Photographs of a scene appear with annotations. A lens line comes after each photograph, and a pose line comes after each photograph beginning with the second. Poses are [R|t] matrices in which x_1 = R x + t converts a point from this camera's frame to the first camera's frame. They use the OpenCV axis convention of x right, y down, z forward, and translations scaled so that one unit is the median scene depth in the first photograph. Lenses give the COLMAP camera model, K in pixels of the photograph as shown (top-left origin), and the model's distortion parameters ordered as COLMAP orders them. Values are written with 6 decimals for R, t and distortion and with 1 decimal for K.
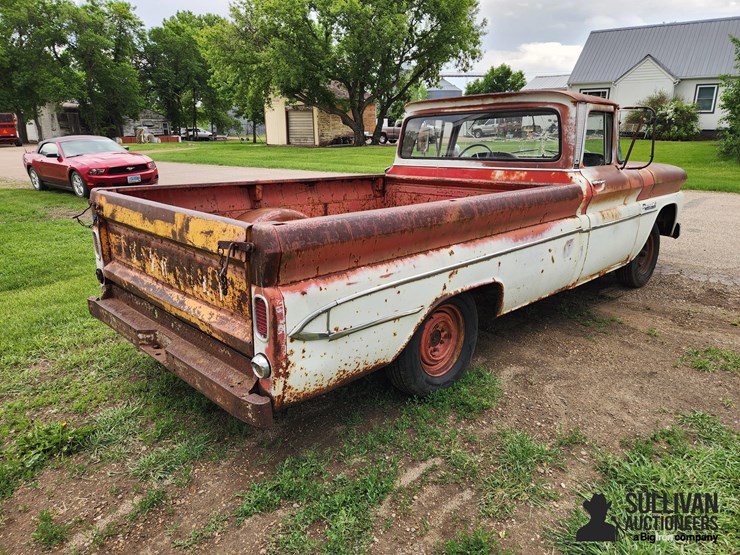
lens RADIAL K [[494.5, 0, 370.0], [0, 494.5, 277.5], [0, 0, 1]] dist [0.076771, -0.066122]
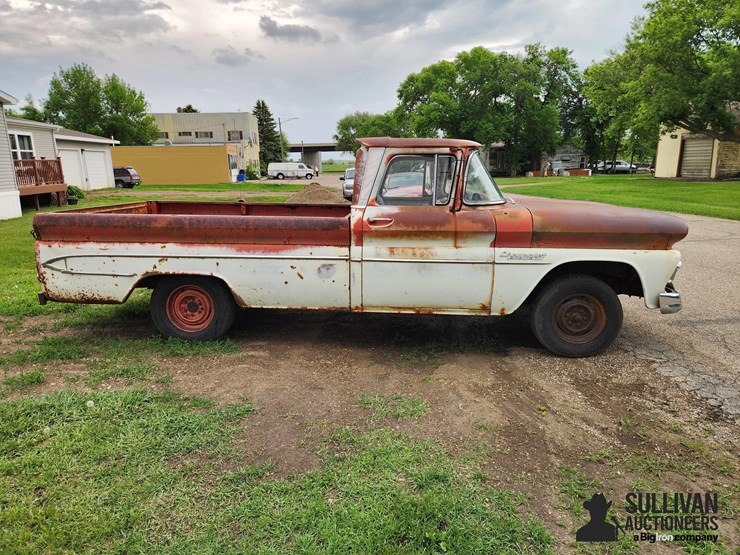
lens RADIAL K [[494.5, 0, 370.0], [0, 494.5, 277.5], [0, 0, 1]] dist [0.076771, -0.066122]
pose [[0.666626, 0.156701, -0.728735, 1.069012], [-0.201172, 0.979197, 0.026532, -0.077133], [0.717732, 0.128914, 0.684282, 0.227663]]
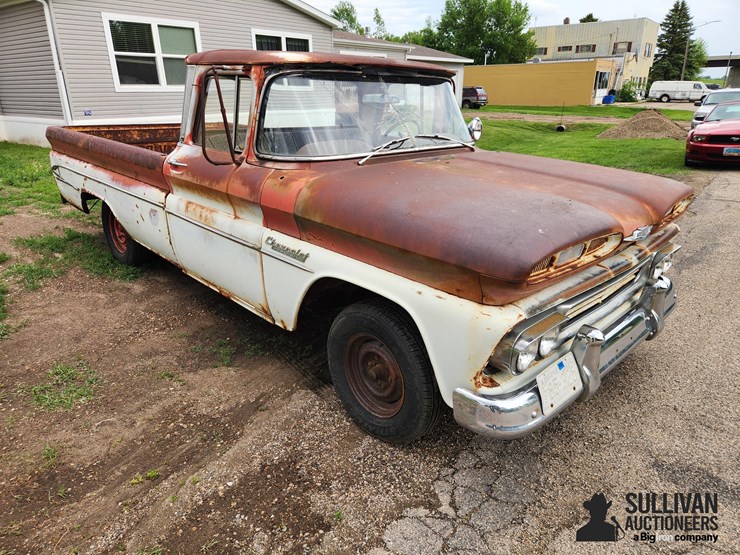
lens RADIAL K [[496.2, 0, 366.0], [0, 496.2, 283.1], [0, 0, 1]] dist [0.071047, -0.057336]
pose [[-0.002659, 0.365864, -0.930665, 1.131611], [-0.288509, 0.890812, 0.351022, -0.342050], [0.957474, 0.269438, 0.103186, 1.091071]]
